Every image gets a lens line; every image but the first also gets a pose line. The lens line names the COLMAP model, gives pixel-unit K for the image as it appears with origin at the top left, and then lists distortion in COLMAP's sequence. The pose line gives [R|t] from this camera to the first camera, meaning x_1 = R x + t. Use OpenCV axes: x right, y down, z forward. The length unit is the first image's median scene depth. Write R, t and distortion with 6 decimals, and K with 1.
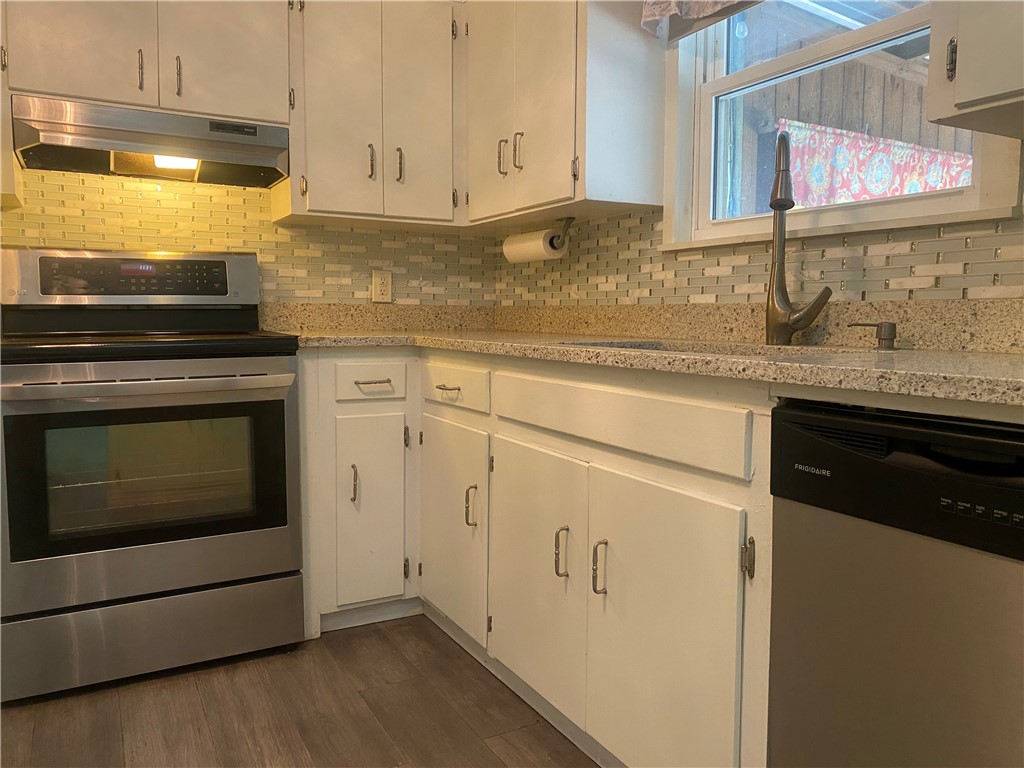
lens RADIAL K [[782.6, 0, 512.0], [0, 782.6, 384.0], [0, 0, 1]] dist [0.005051, 0.001454]
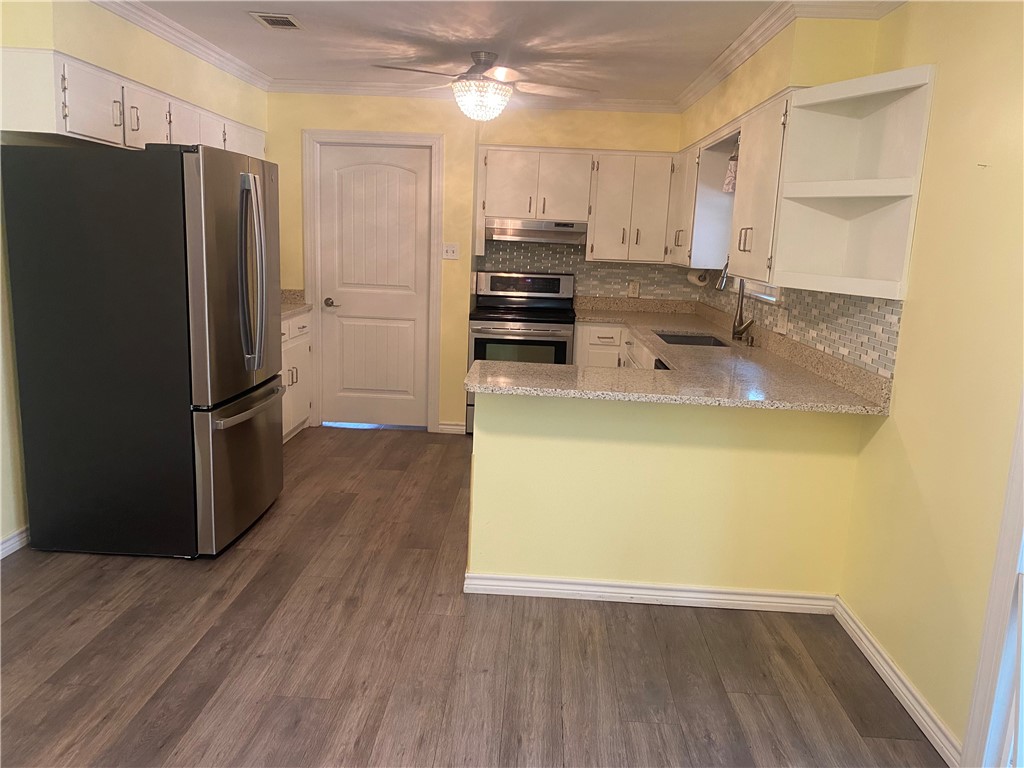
lens RADIAL K [[797.5, 0, 513.4], [0, 797.5, 378.5], [0, 0, 1]] dist [0.027518, -0.033880]
pose [[0.851750, 0.127388, -0.508226, 0.778193], [-0.085730, 0.990805, 0.104670, -0.101148], [0.516886, -0.045583, 0.854840, -1.134227]]
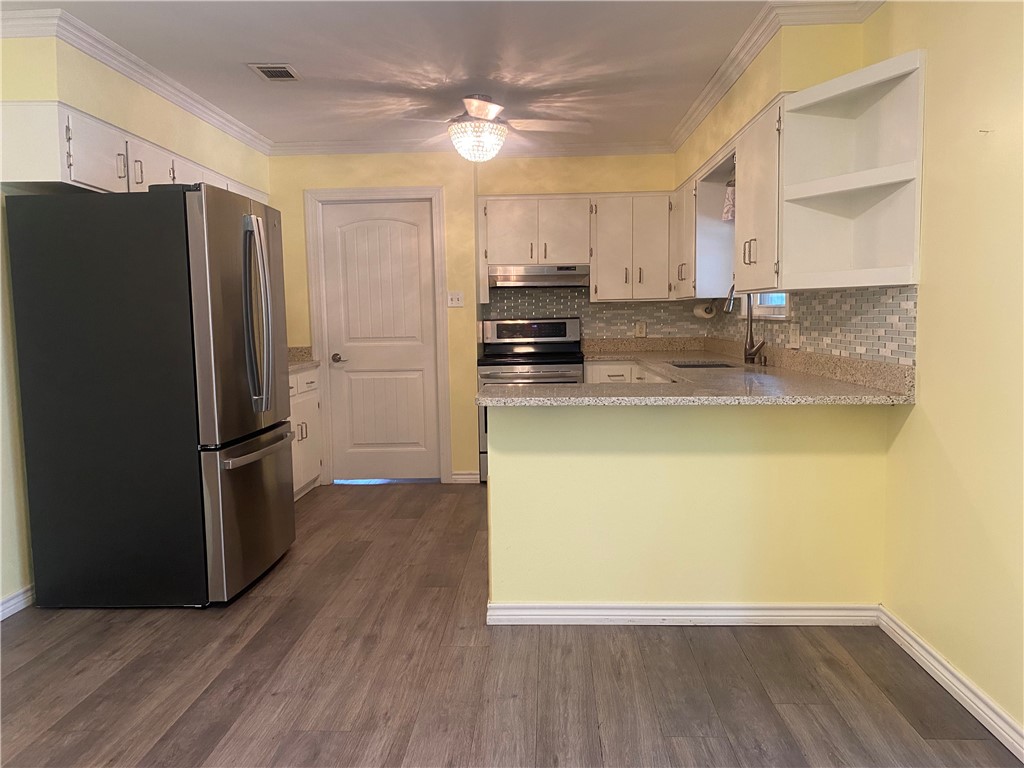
lens RADIAL K [[797.5, 0, 513.4], [0, 797.5, 378.5], [0, 0, 1]] dist [0.027518, -0.033880]
pose [[0.850213, 0.025774, -0.525807, 0.769322], [-0.026539, 0.999629, 0.006087, -0.000466], [0.525769, 0.008779, 0.850582, -1.115396]]
